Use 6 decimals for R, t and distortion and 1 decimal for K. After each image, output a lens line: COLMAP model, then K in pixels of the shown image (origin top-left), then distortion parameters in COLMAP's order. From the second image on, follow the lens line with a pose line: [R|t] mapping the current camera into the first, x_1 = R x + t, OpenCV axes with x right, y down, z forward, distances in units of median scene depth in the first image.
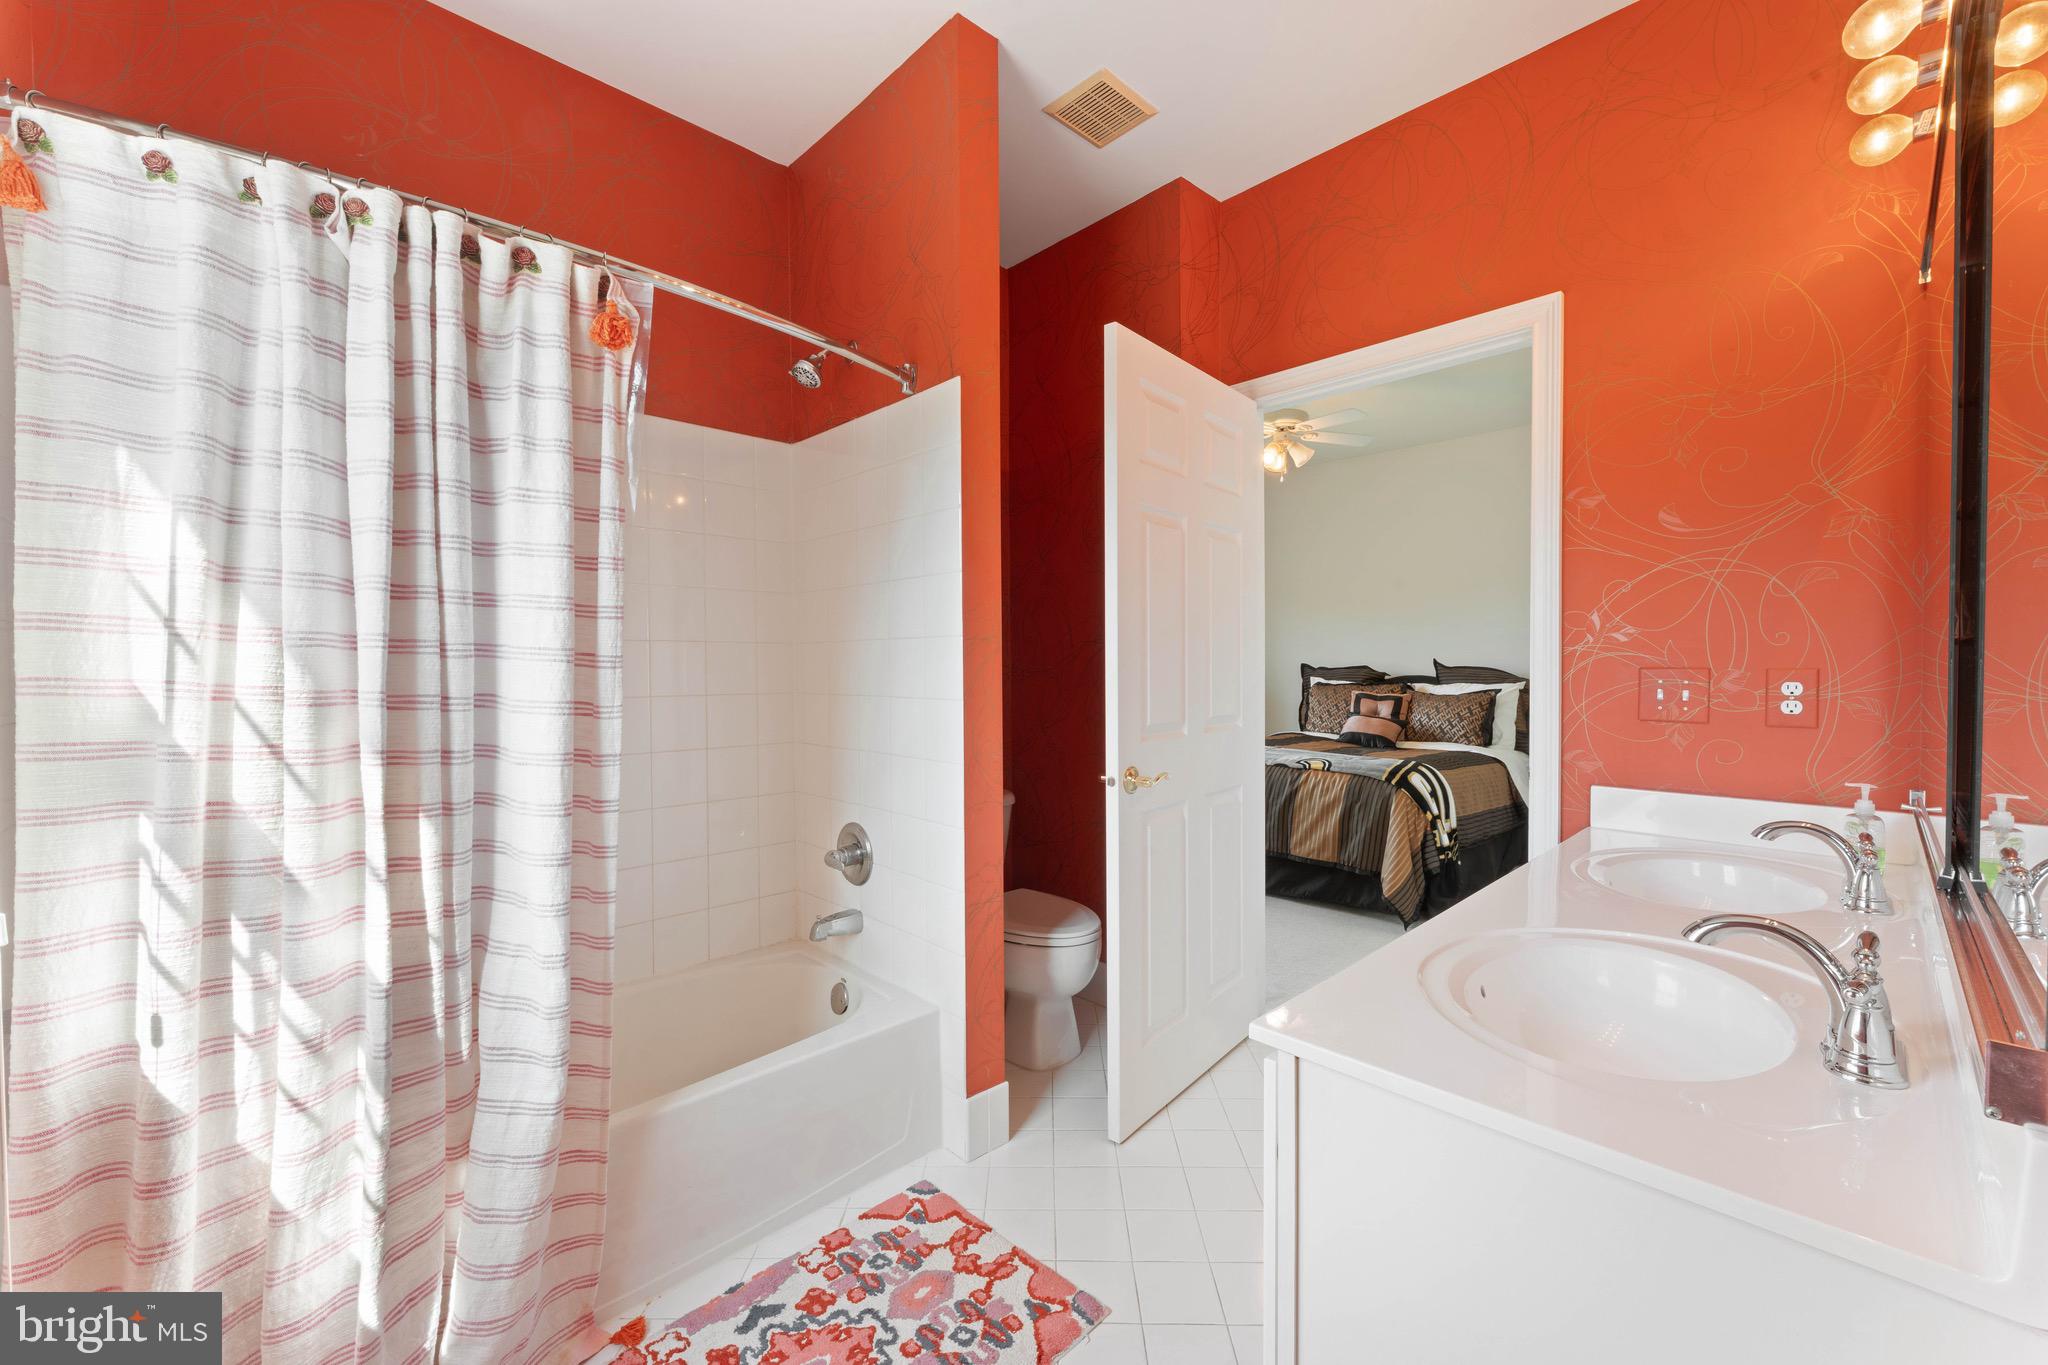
lens RADIAL K [[813.2, 0, 1005.1], [0, 813.2, 686.1], [0, 0, 1]] dist [-0.000673, -0.000535]
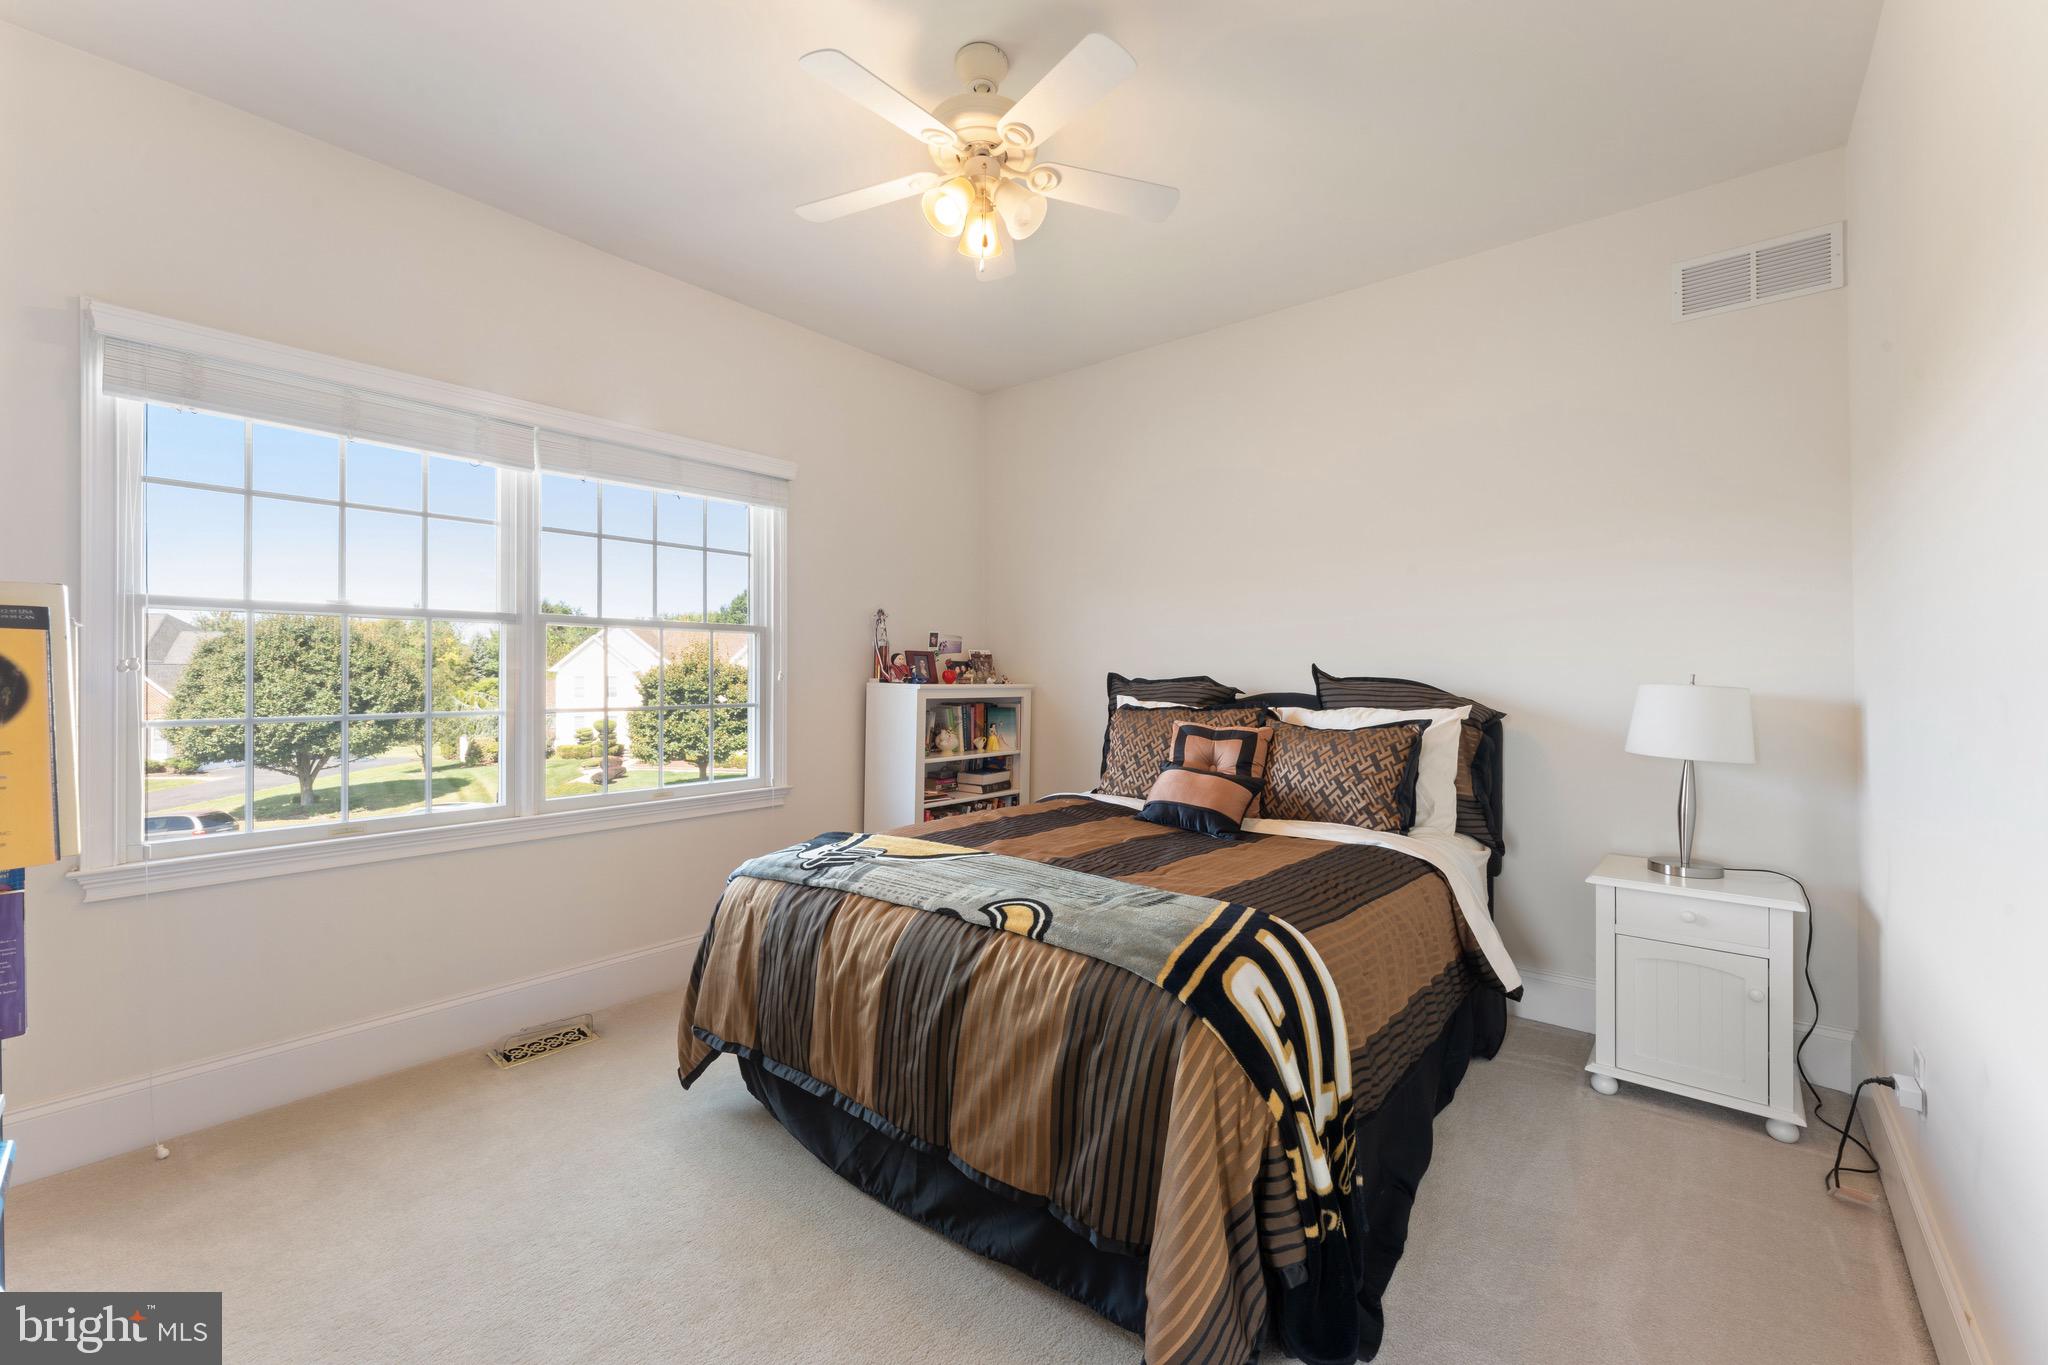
lens RADIAL K [[813.2, 0, 1037.0], [0, 813.2, 682.2], [0, 0, 1]] dist [-0.000673, -0.000535]
pose [[0.990759, 0.005064, 0.135538, 0.280370], [-0.001736, 0.999694, -0.024664, -0.007137], [-0.135622, 0.024201, 0.990465, 0.502030]]
